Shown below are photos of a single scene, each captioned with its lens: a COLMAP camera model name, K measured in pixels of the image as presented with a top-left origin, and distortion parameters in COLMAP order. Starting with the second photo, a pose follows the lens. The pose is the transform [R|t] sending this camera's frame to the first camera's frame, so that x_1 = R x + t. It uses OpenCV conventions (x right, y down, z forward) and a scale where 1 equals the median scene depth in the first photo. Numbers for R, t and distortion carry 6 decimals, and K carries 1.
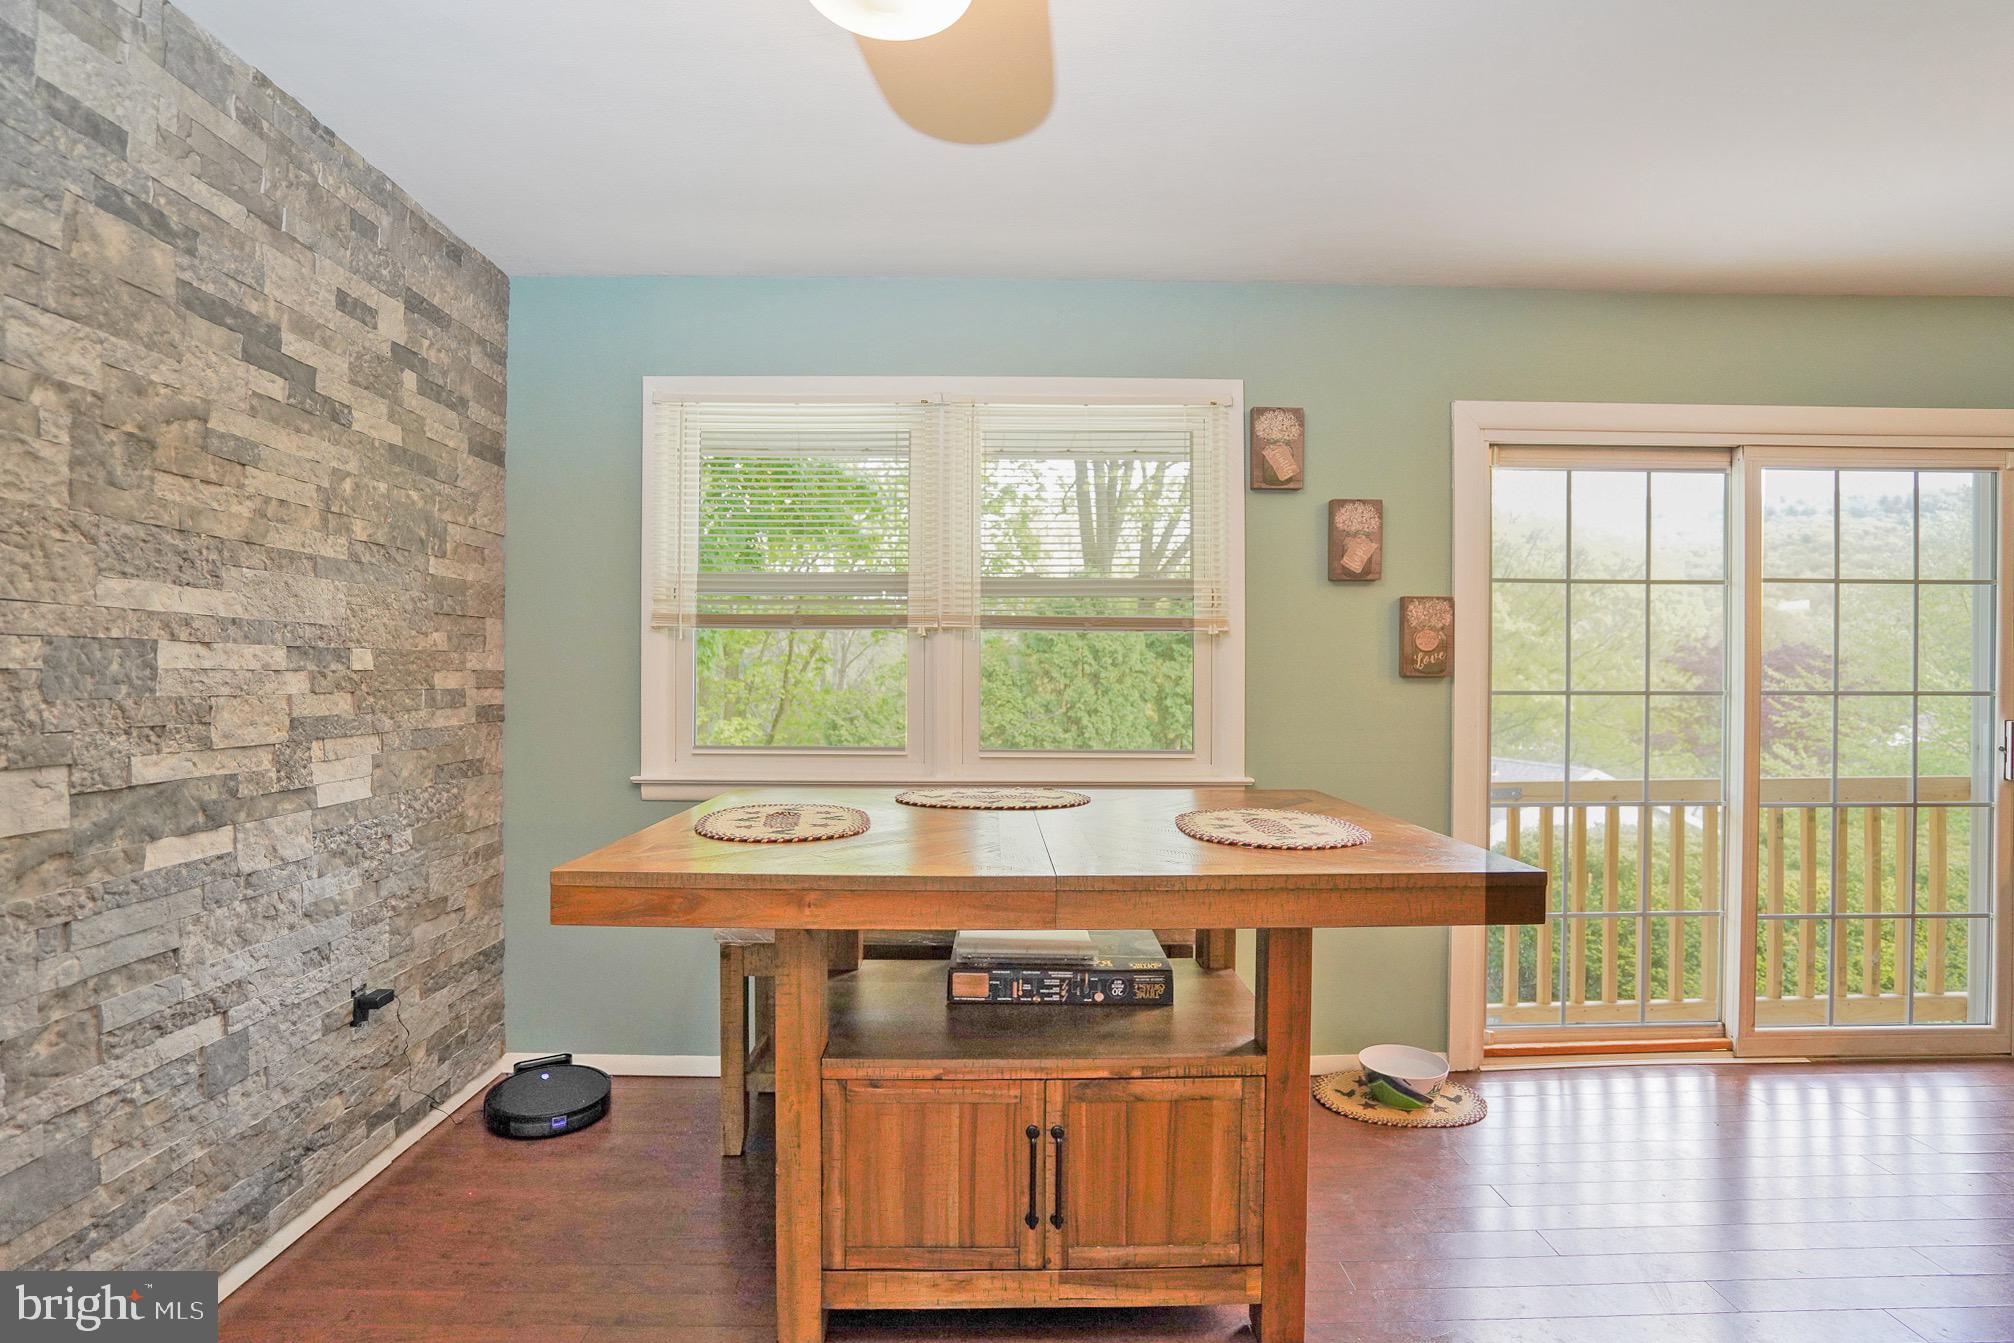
lens RADIAL K [[943.6, 0, 996.7], [0, 943.6, 677.6], [0, 0, 1]] dist [-0.052092, 0.016819]
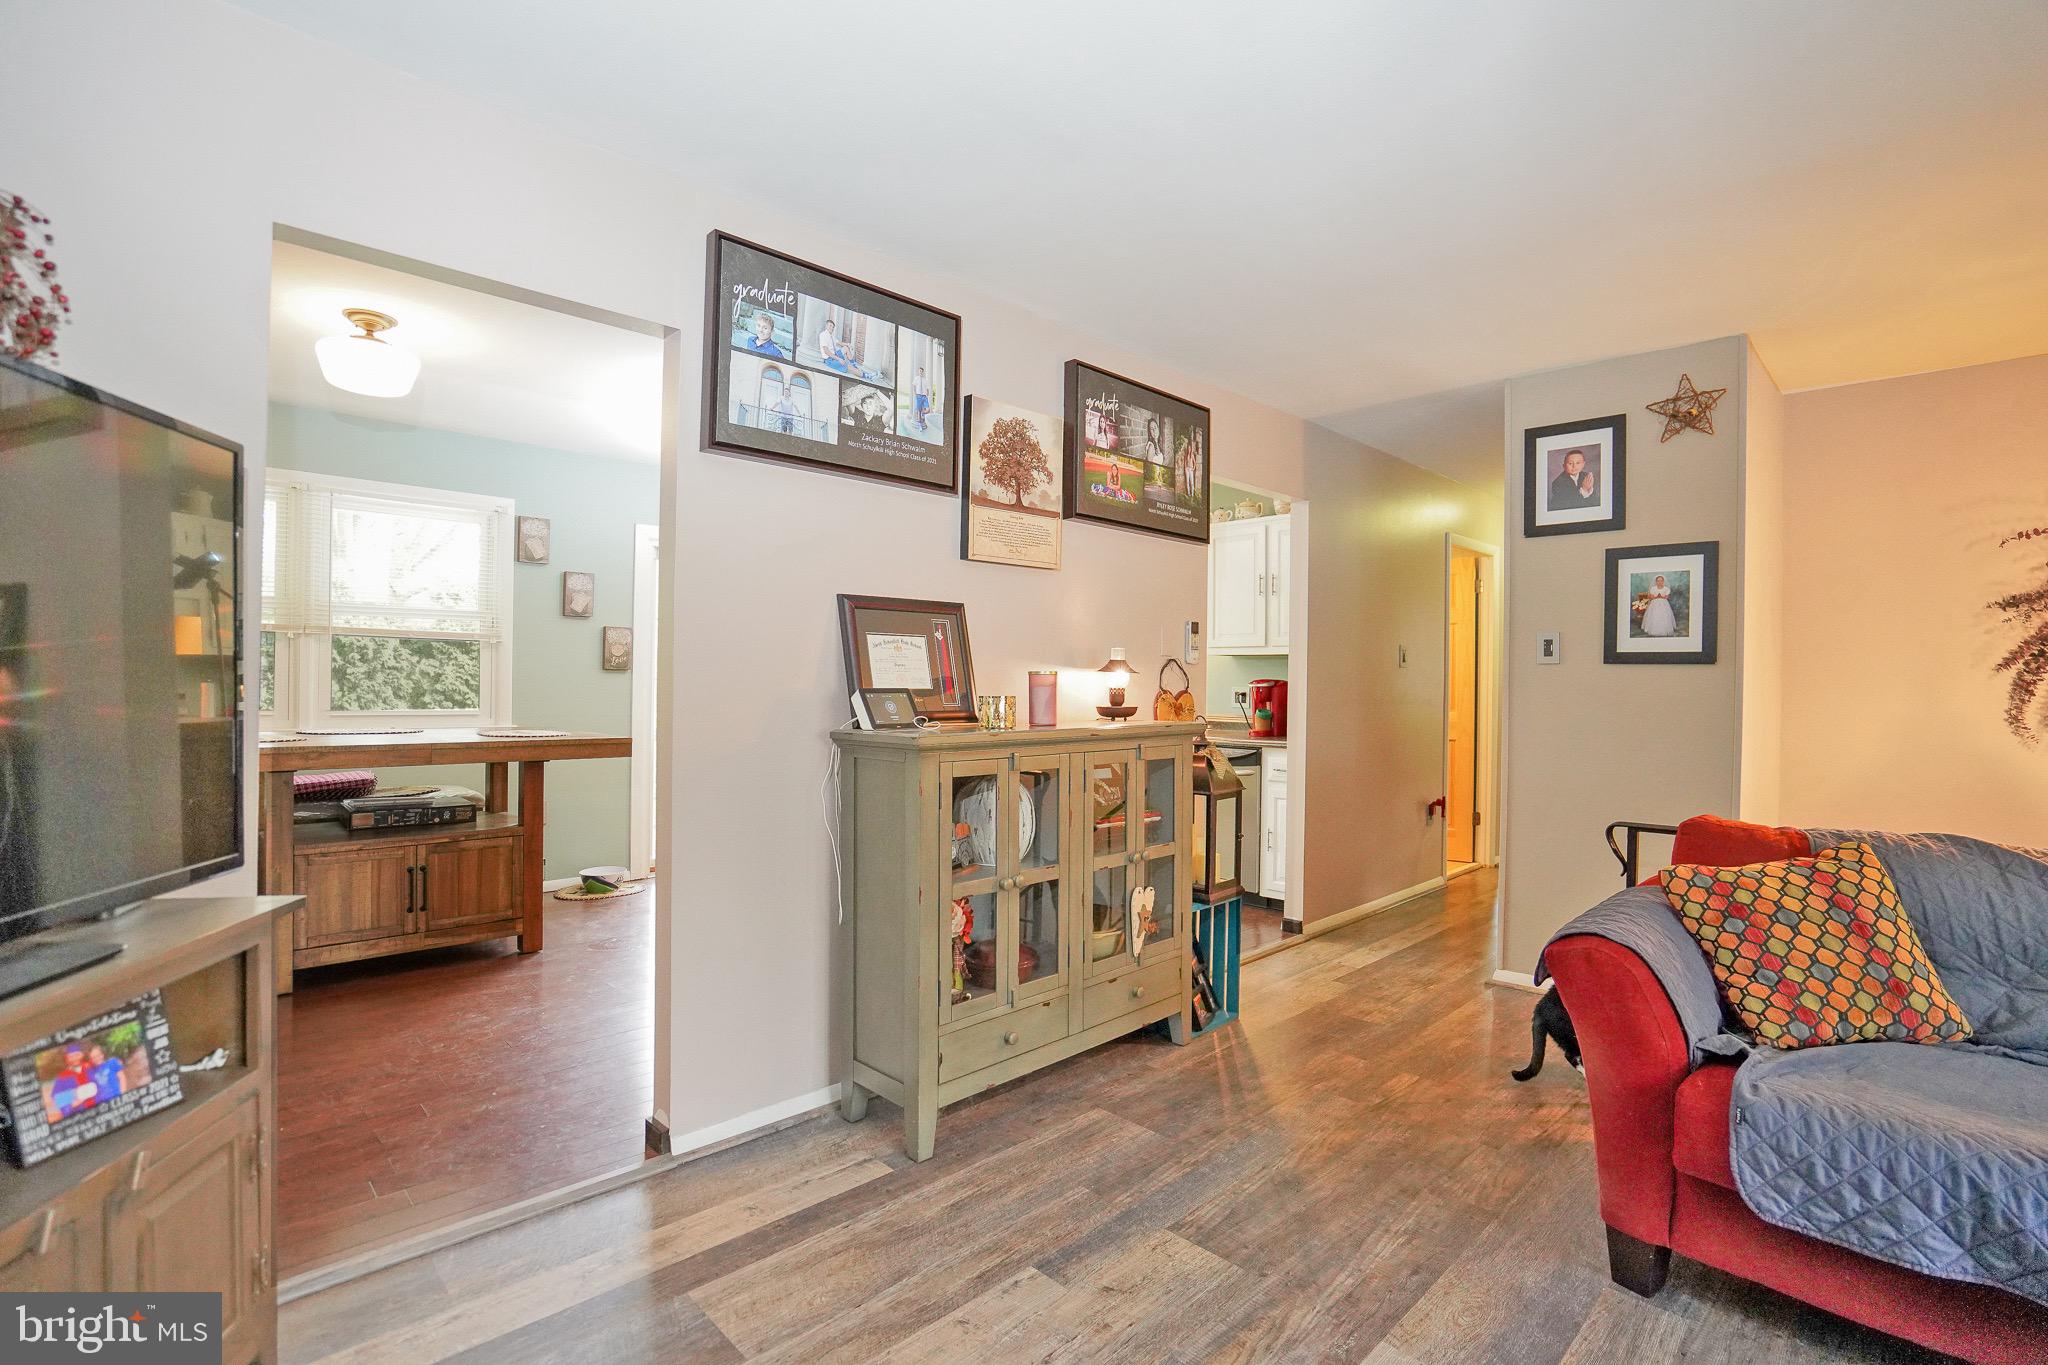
lens RADIAL K [[959.5, 0, 1034.7], [0, 959.5, 691.9], [0, 0, 1]] dist [-0.052092, 0.016819]
pose [[0.720827, 0.001838, 0.693112, -0.340715], [-0.010656, 0.999908, 0.008430, 0.024732], [-0.693033, -0.013463, 0.720780, -1.260737]]
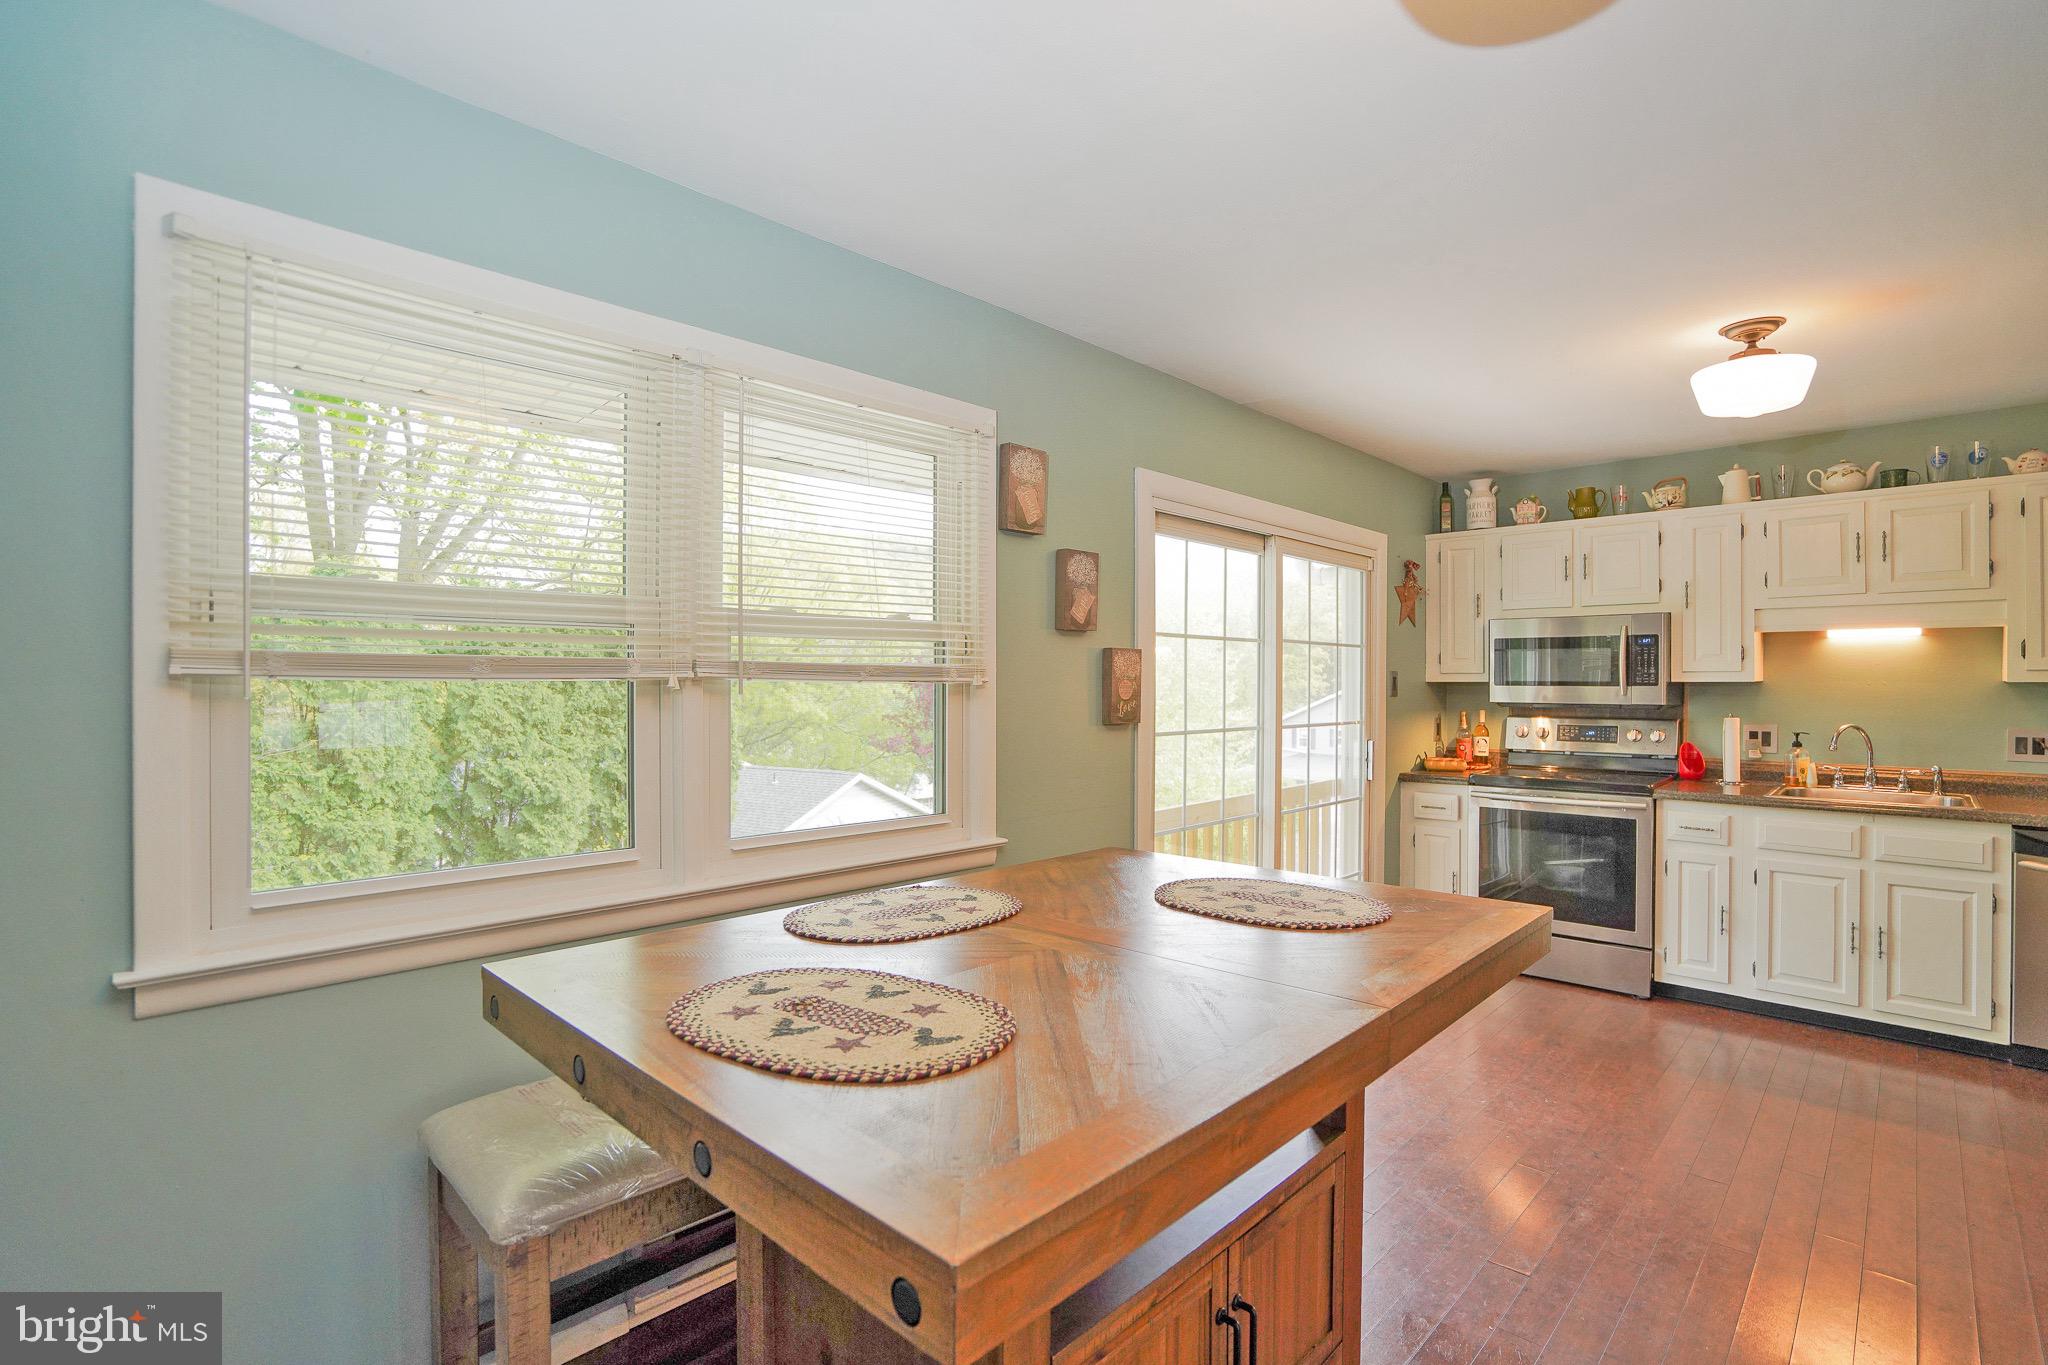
lens RADIAL K [[959.5, 0, 1023.4], [0, 959.5, 690.7], [0, 0, 1]] dist [-0.052092, 0.016819]
pose [[0.700326, -0.006574, 0.713793, -0.522538], [0.004388, 0.999978, 0.004904, -0.058831], [-0.713810, -0.000302, 0.700339, 0.419051]]
